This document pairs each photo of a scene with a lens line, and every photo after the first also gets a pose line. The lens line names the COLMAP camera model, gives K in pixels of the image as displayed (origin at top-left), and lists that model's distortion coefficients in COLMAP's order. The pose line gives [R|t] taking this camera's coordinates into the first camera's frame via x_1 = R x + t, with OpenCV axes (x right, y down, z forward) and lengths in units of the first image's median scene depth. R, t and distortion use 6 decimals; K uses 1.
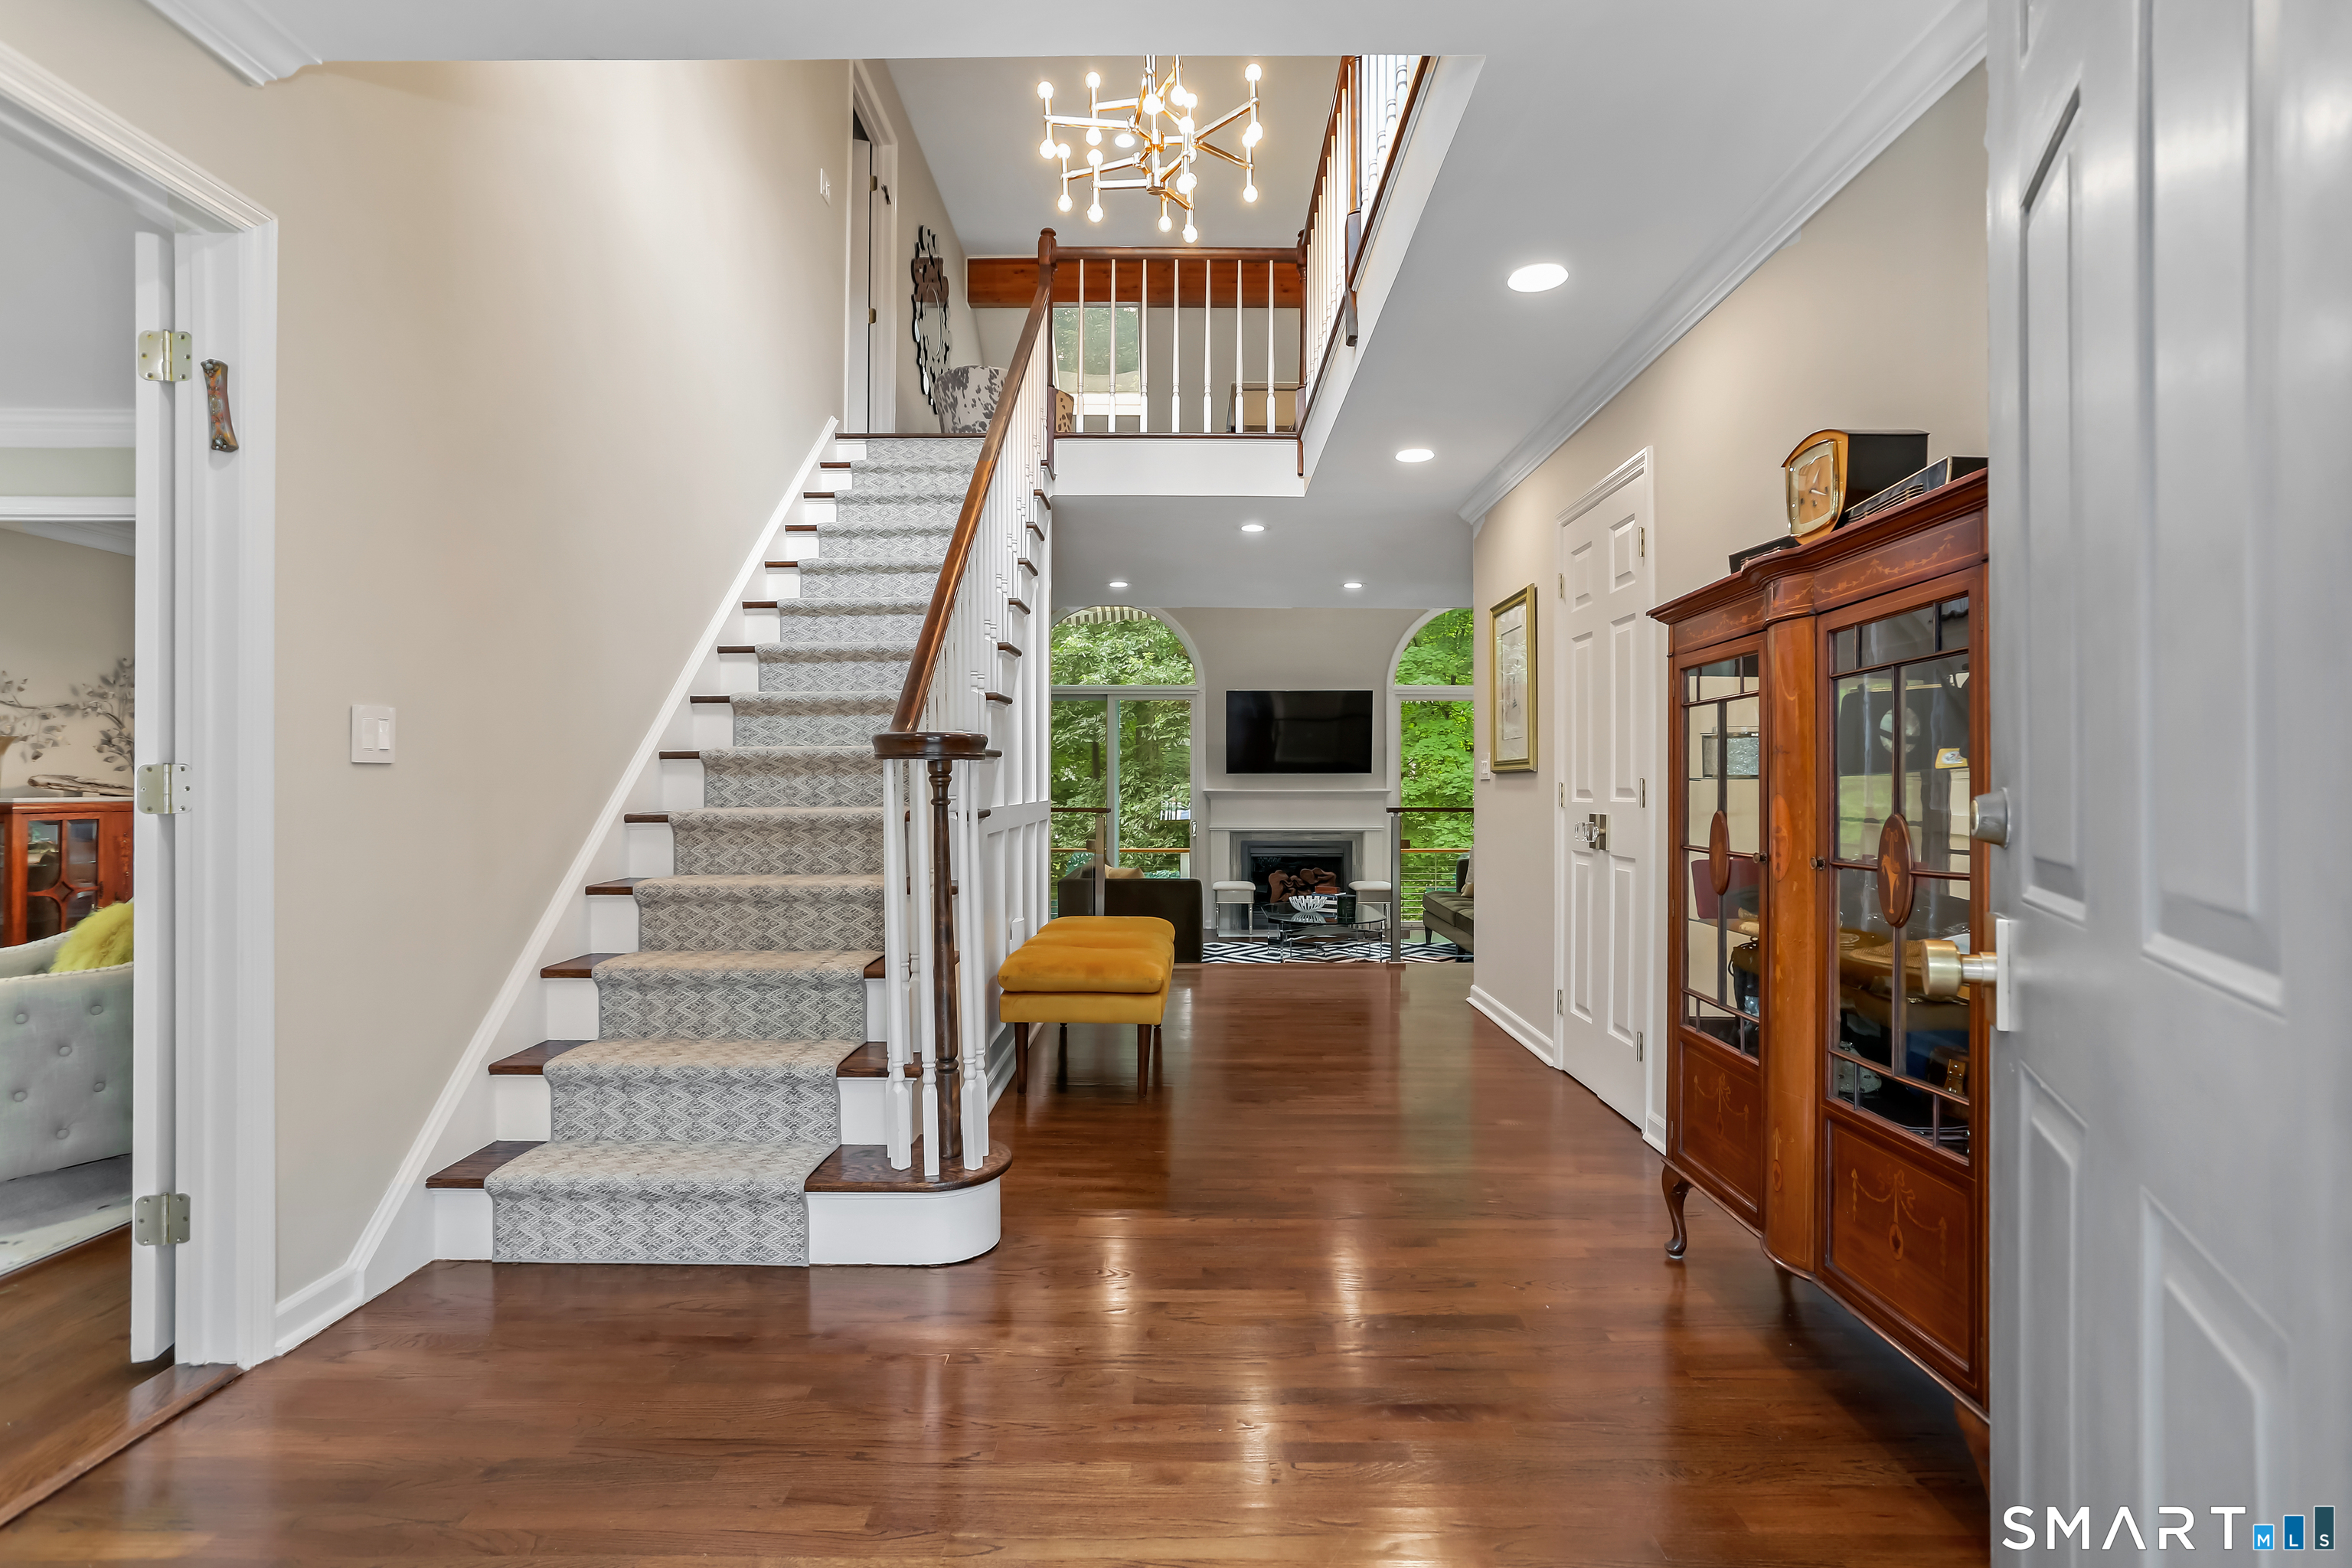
lens RADIAL K [[1139.9, 0, 1188.1], [0, 1139.9, 784.6], [0, 0, 1]] dist [-0.051014, 0.028445]
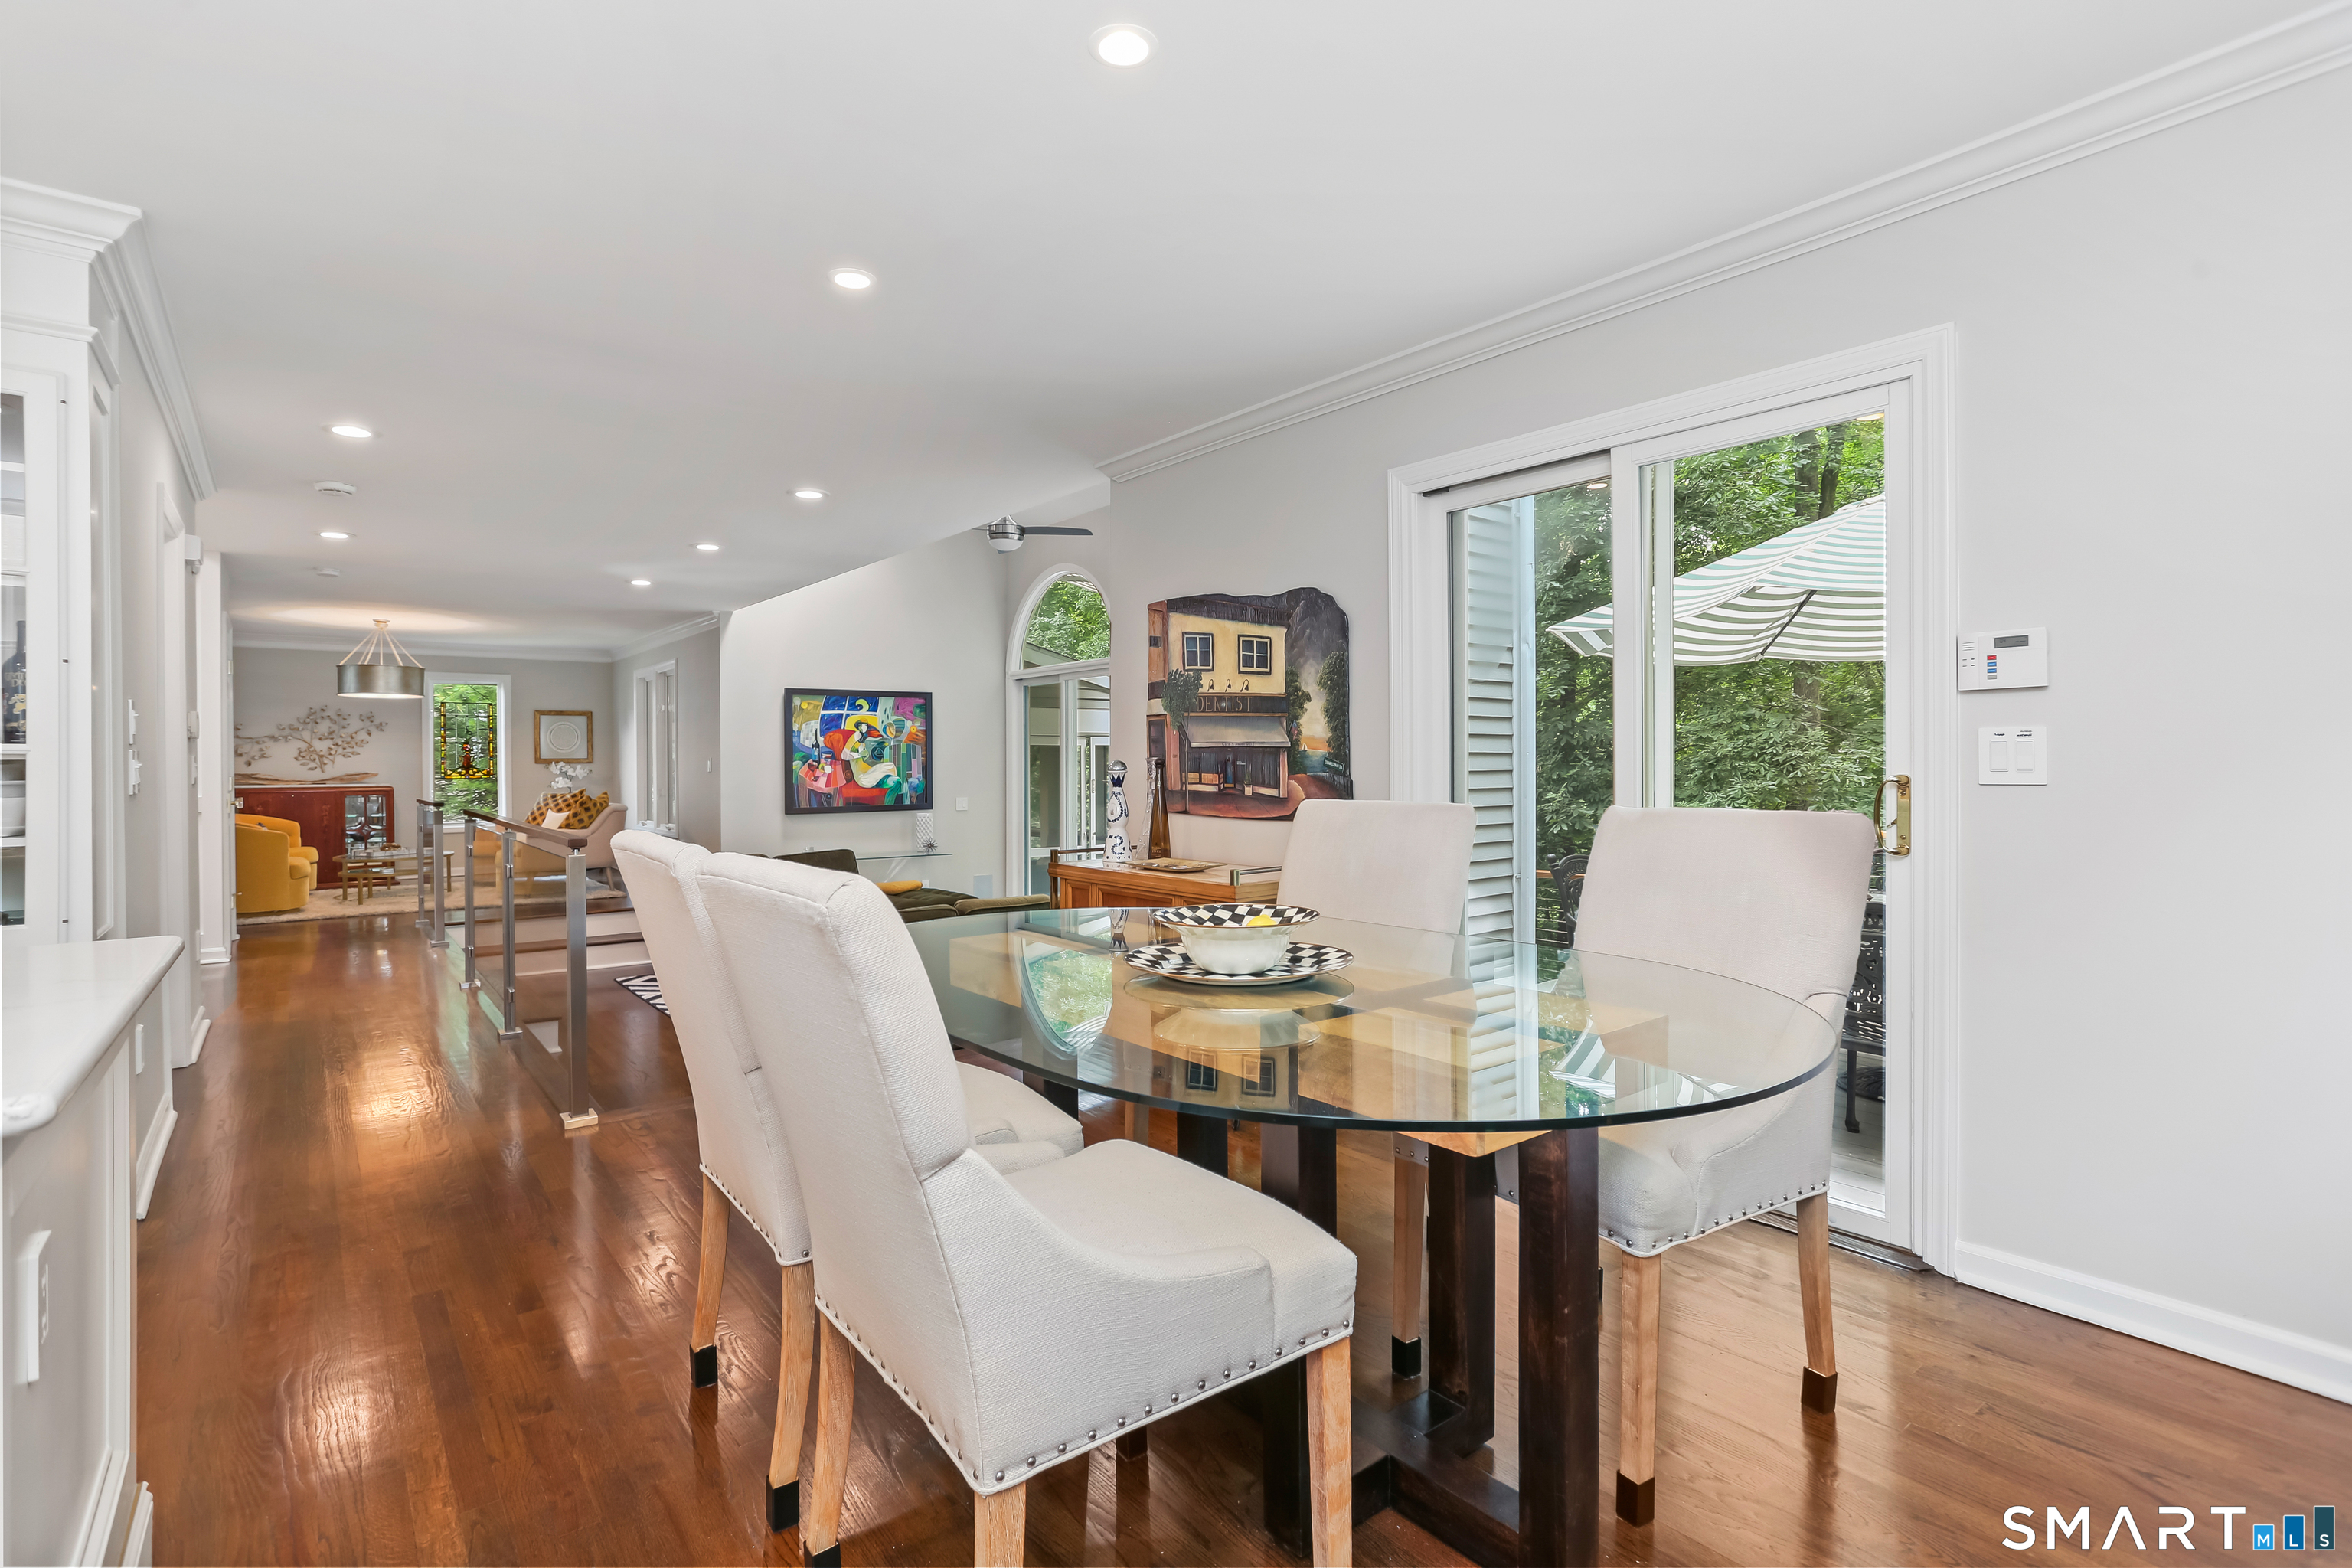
lens RADIAL K [[1139.9, 0, 1179.3], [0, 1139.9, 763.5], [0, 0, 1]] dist [-0.051014, 0.028445]
pose [[0.624986, -0.005715, -0.780615, 1.565387], [0.006612, 0.999976, -0.002028, -0.012850], [0.780608, -0.003894, 0.625009, 1.133265]]
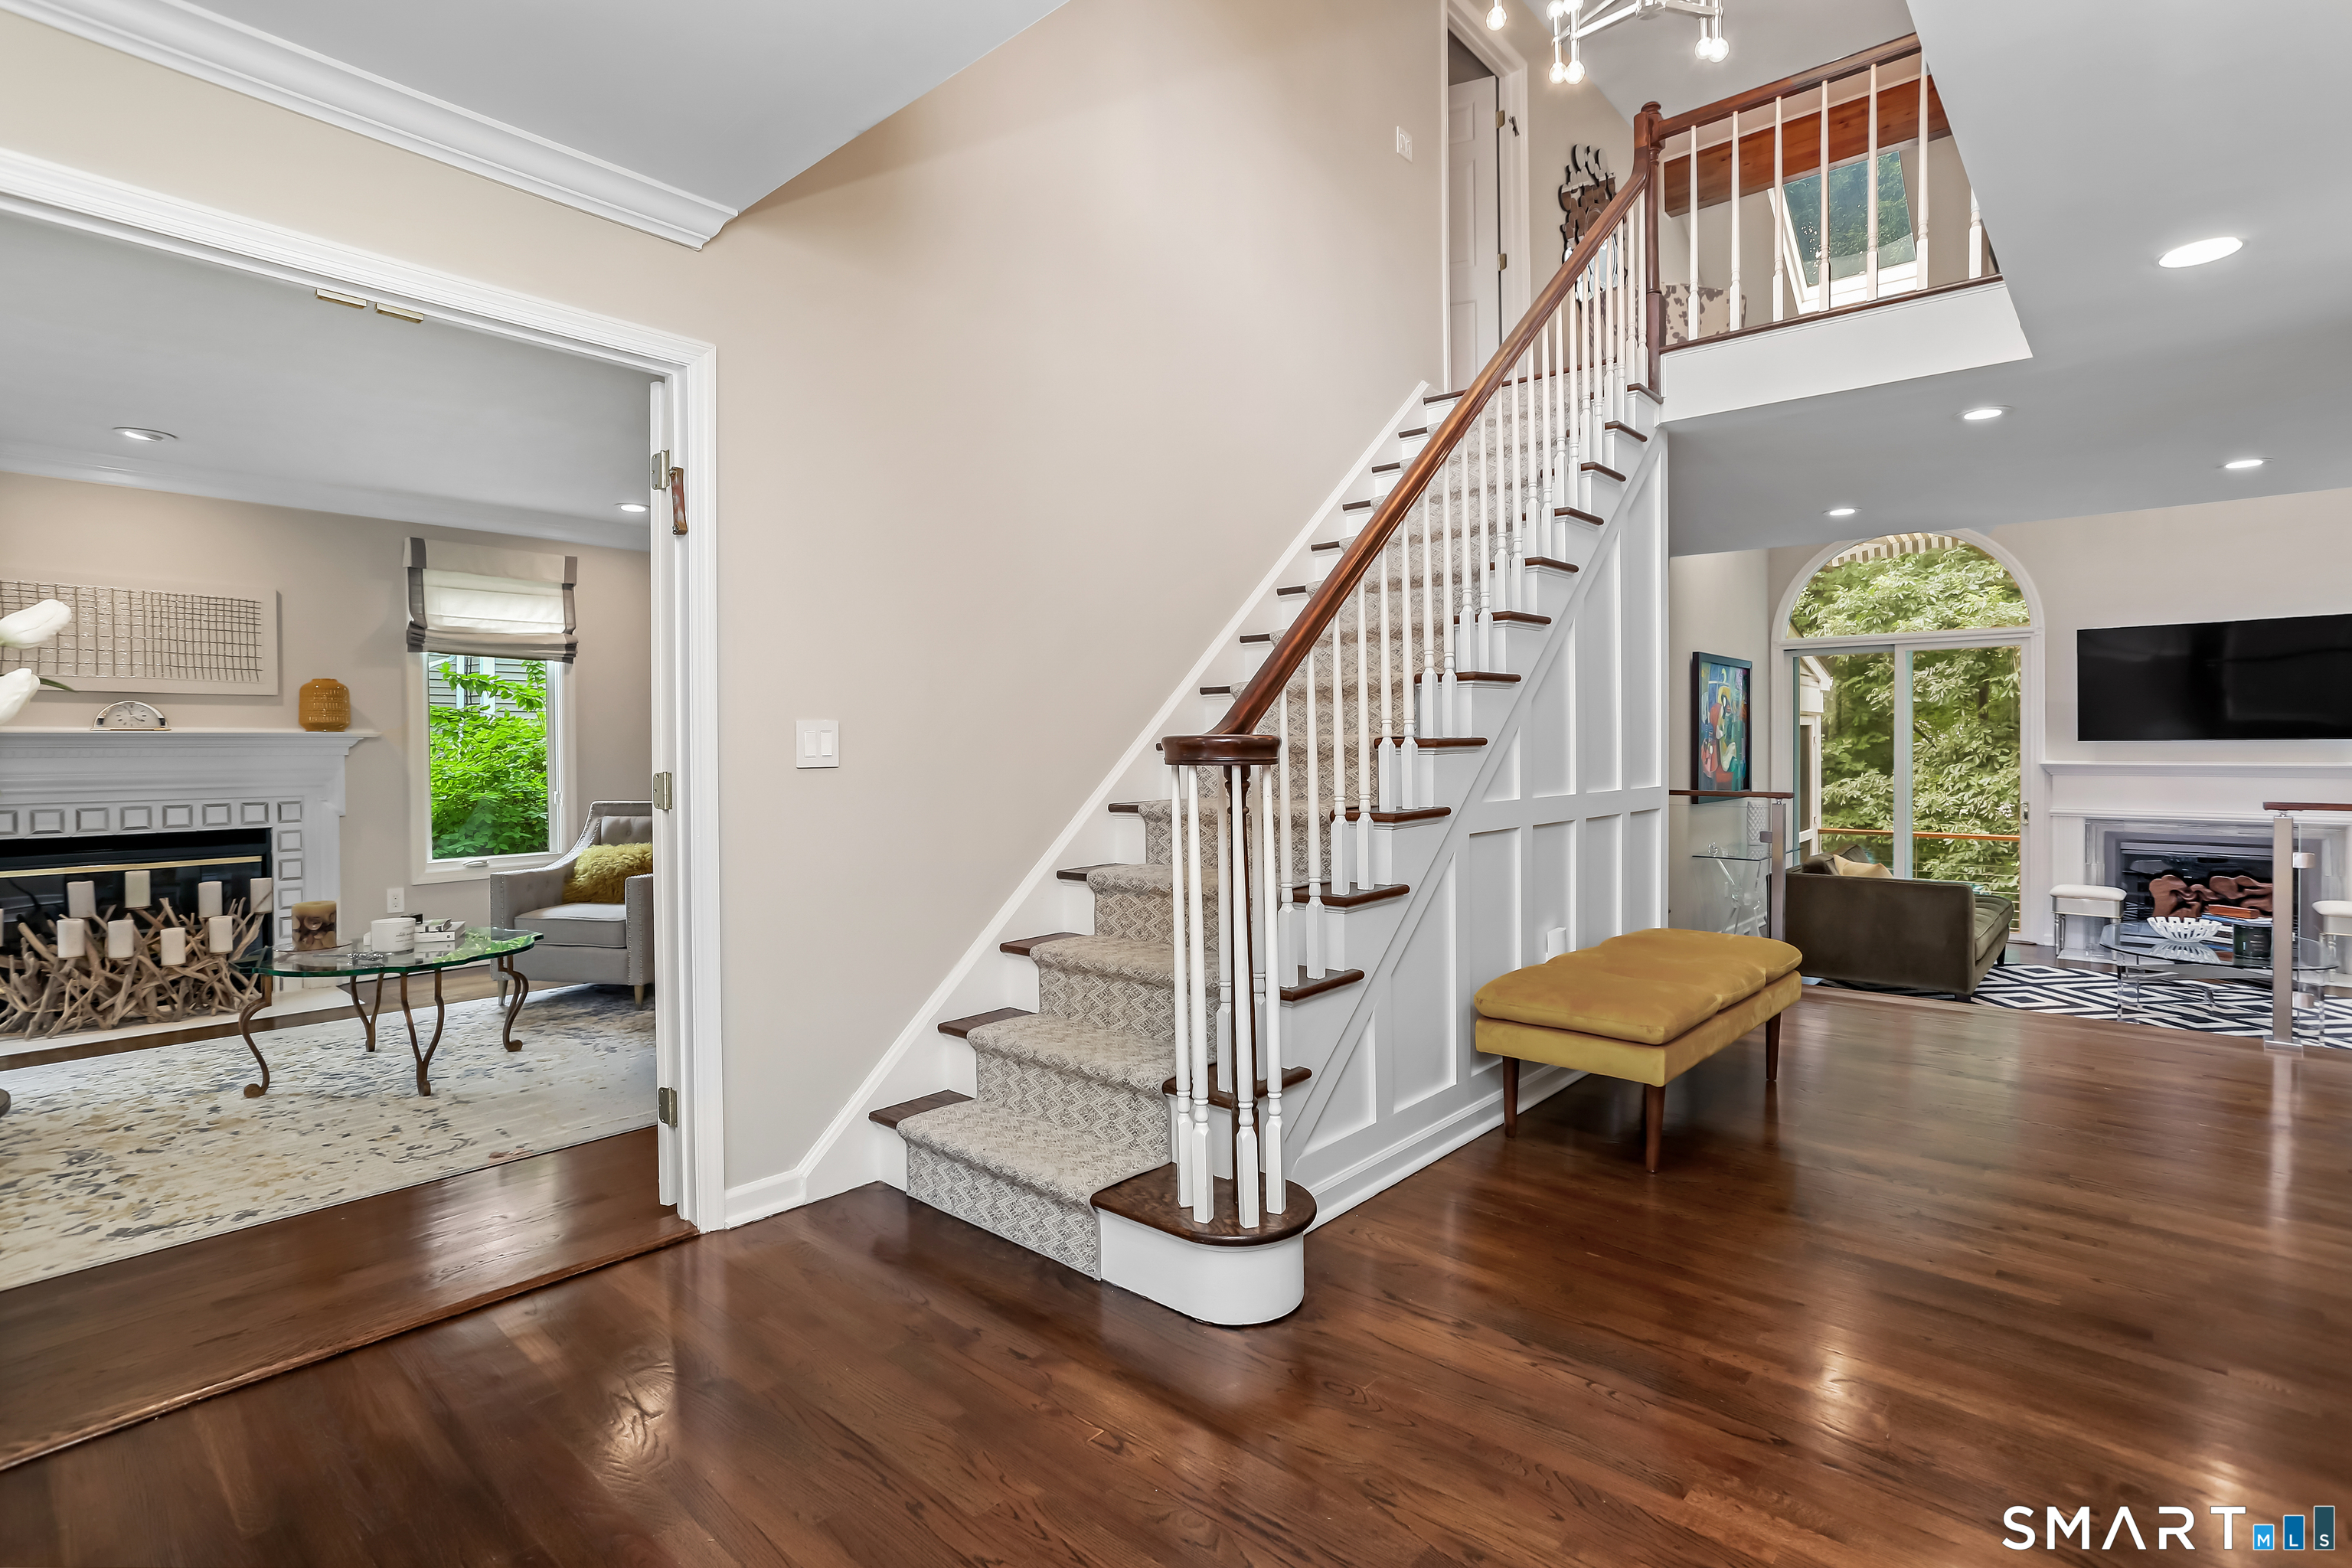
lens RADIAL K [[1139.9, 0, 1162.2], [0, 1139.9, 763.0], [0, 0, 1]] dist [-0.051014, 0.028445]
pose [[0.749243, 0.005542, -0.662272, 0.149958], [0.003730, 0.999914, 0.012587, -0.015383], [0.662285, -0.011901, 0.749158, 0.128414]]
